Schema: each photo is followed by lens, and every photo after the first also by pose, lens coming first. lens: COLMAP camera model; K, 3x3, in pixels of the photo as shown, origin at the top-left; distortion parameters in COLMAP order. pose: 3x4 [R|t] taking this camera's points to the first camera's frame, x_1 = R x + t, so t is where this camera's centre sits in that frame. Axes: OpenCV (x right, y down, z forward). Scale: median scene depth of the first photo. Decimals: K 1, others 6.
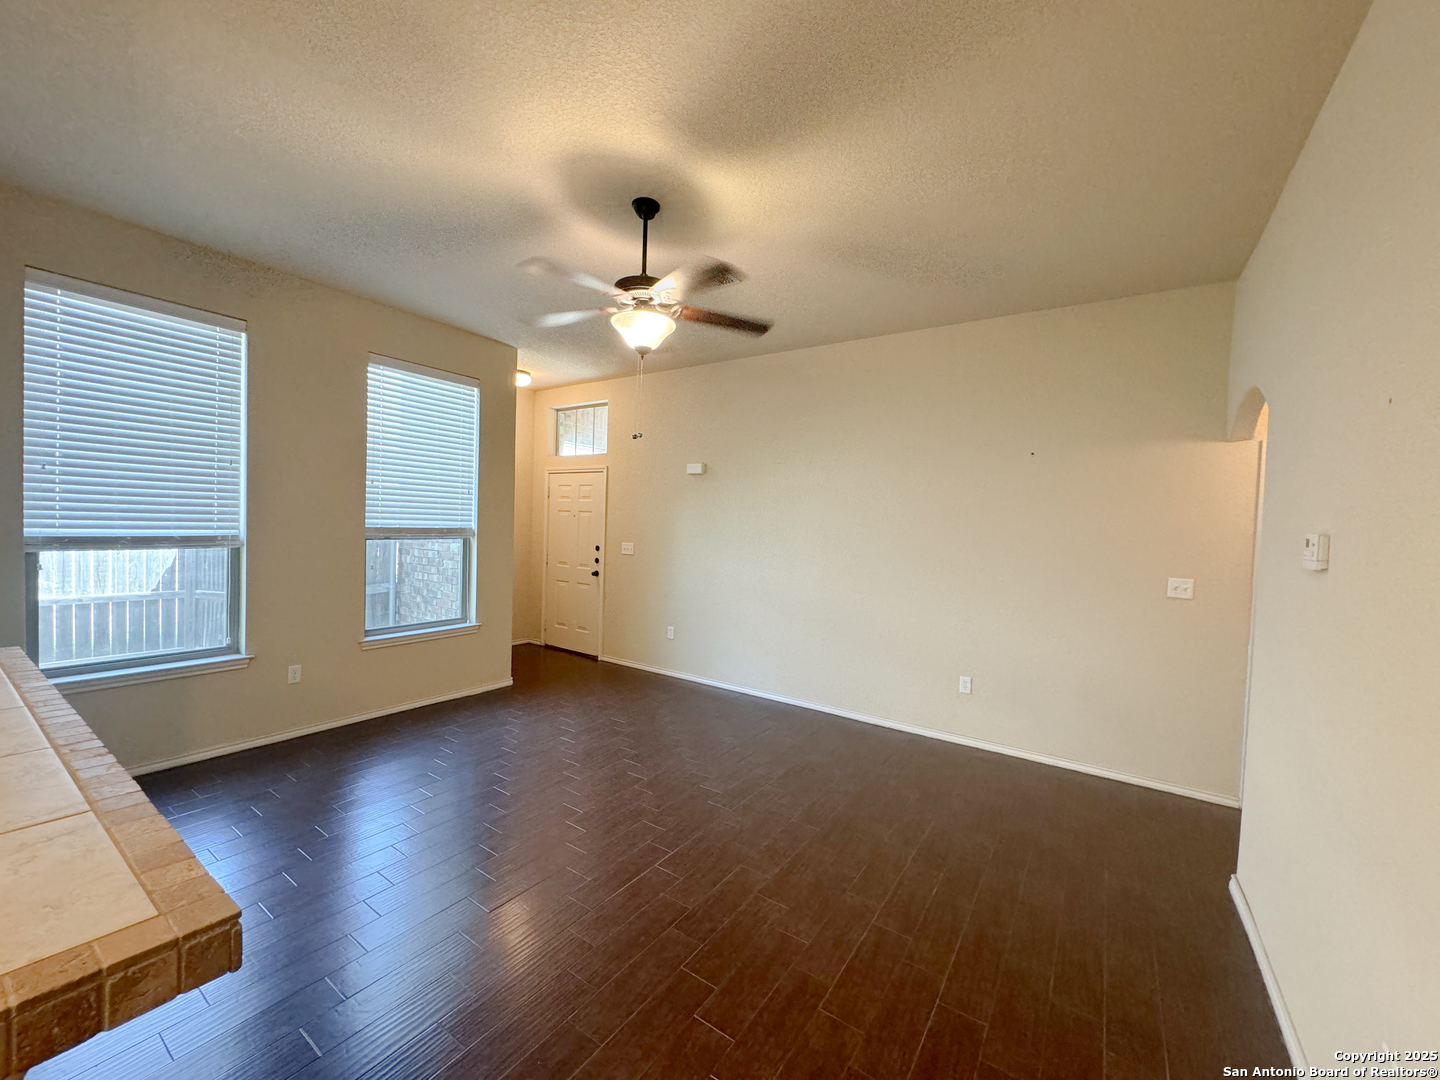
lens RADIAL K [[573.6, 0, 715.4], [0, 573.6, 539.6], [0, 0, 1]] dist [-0.001193, -0.000237]
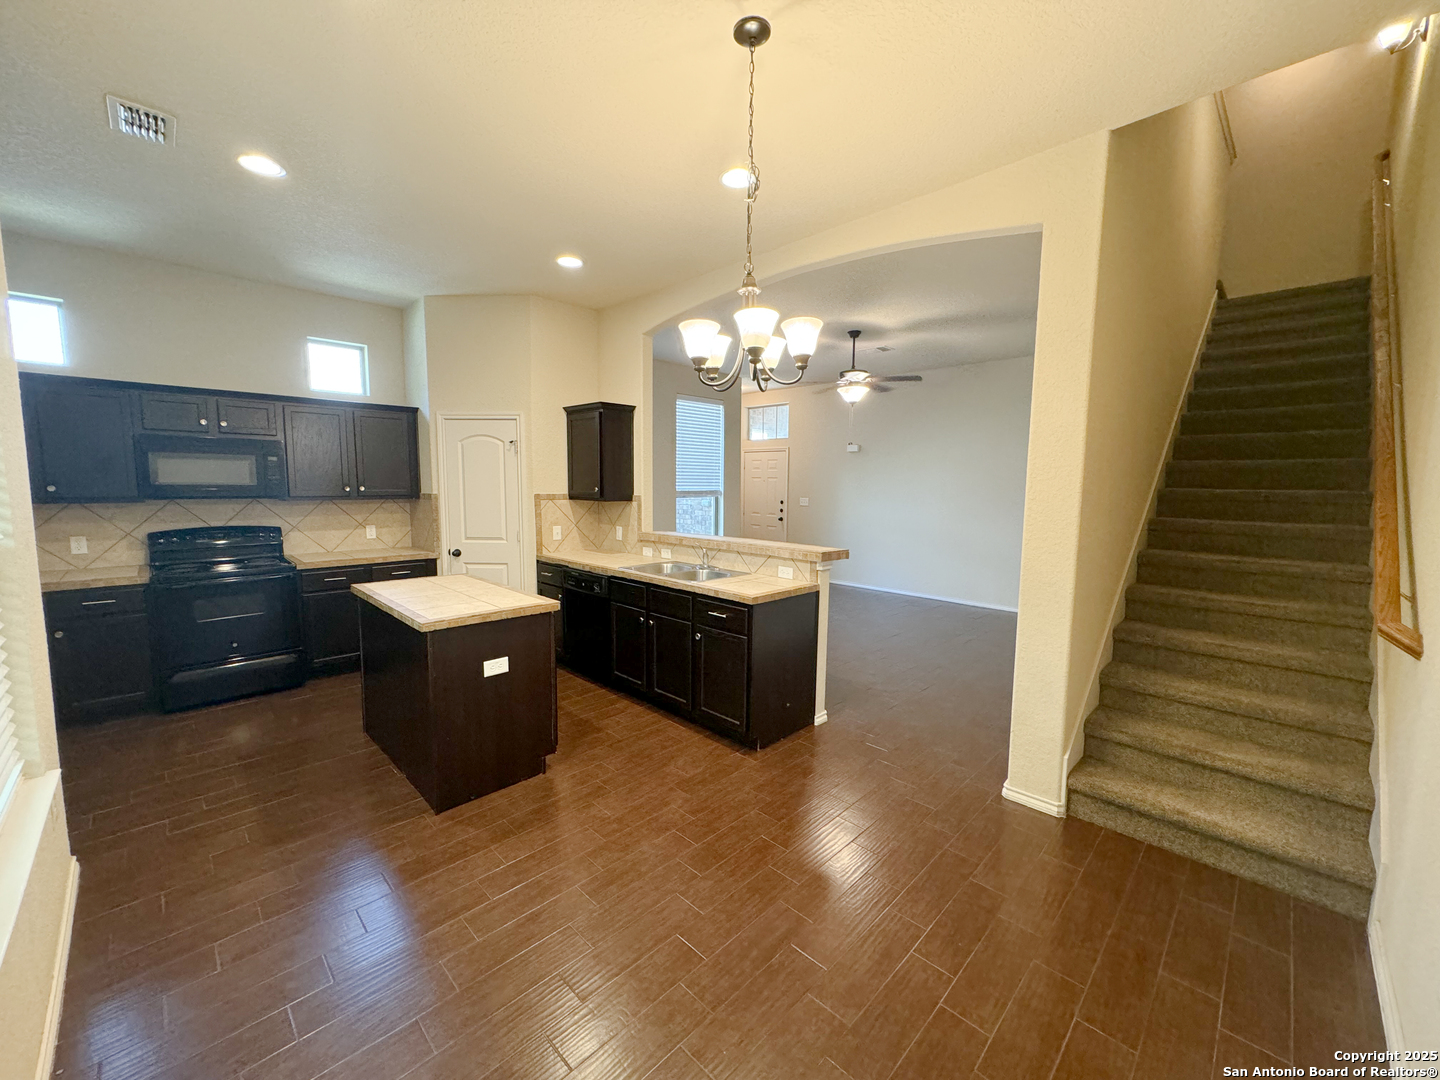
lens RADIAL K [[573.6, 0, 718.9], [0, 573.6, 539.0], [0, 0, 1]] dist [-0.001193, -0.000237]
pose [[0.984919, -0.007058, -0.172875, -0.139356], [0.018792, 0.997620, 0.066336, 0.010753], [0.171995, -0.068584, 0.982707, -0.652918]]
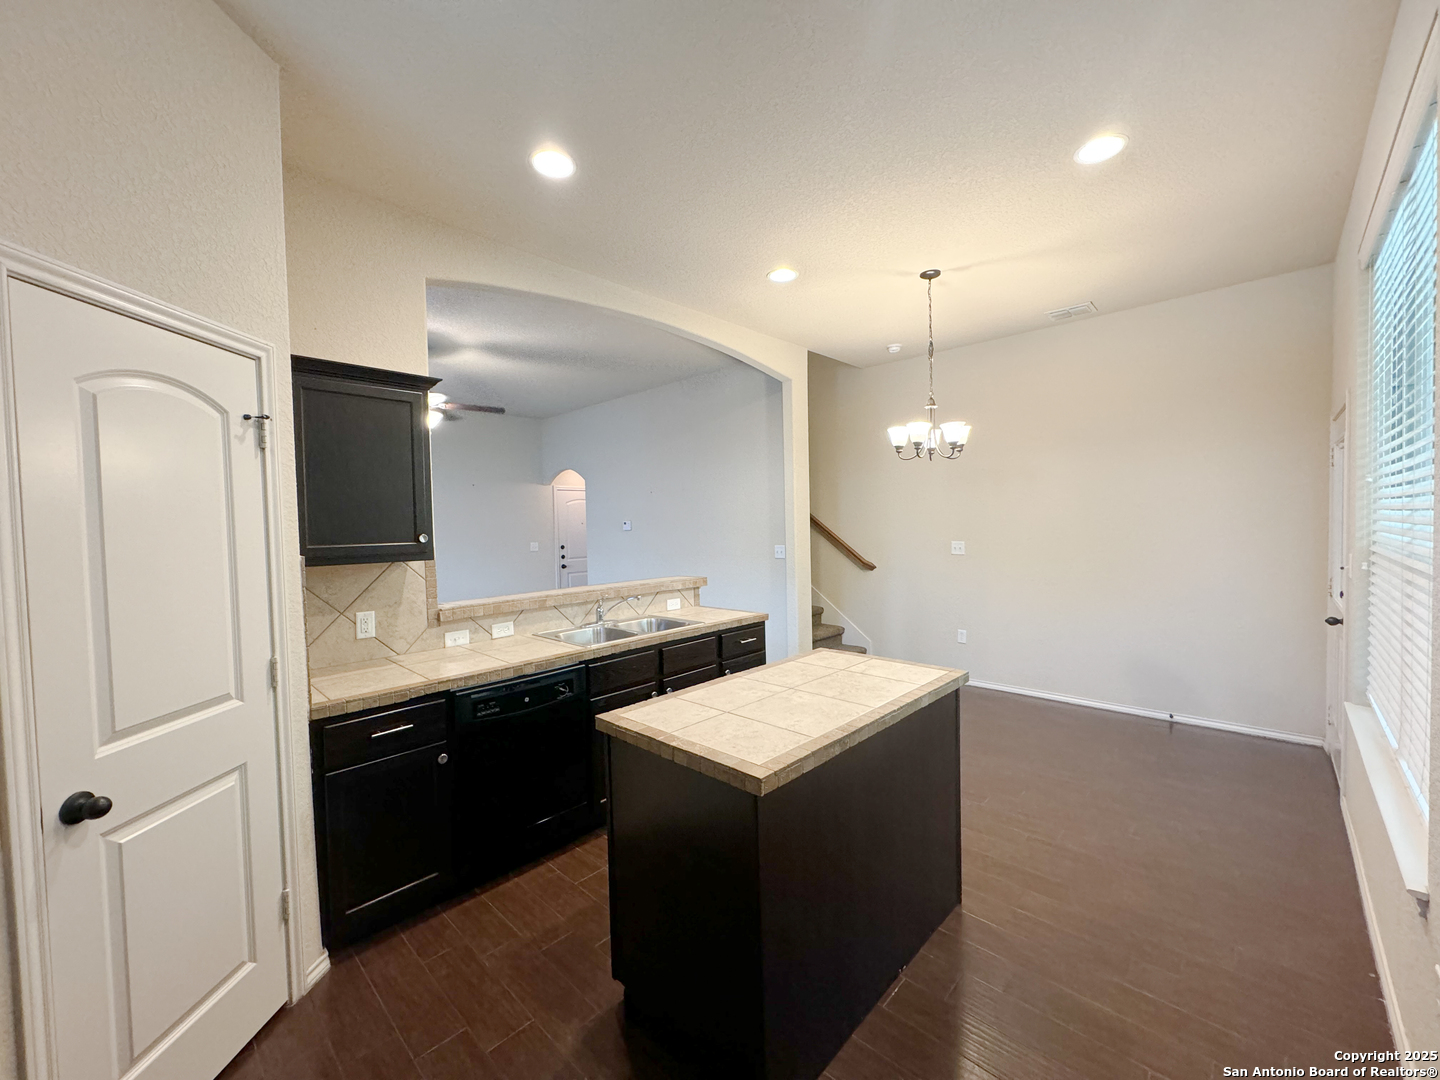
lens RADIAL K [[573.6, 0, 718.5], [0, 573.6, 540.8], [0, 0, 1]] dist [-0.001193, -0.000237]
pose [[0.154171, -0.068892, 0.985639, -0.957170], [0.056474, 0.996550, 0.060821, -0.025573], [-0.986429, 0.046286, 0.157530, -0.081262]]
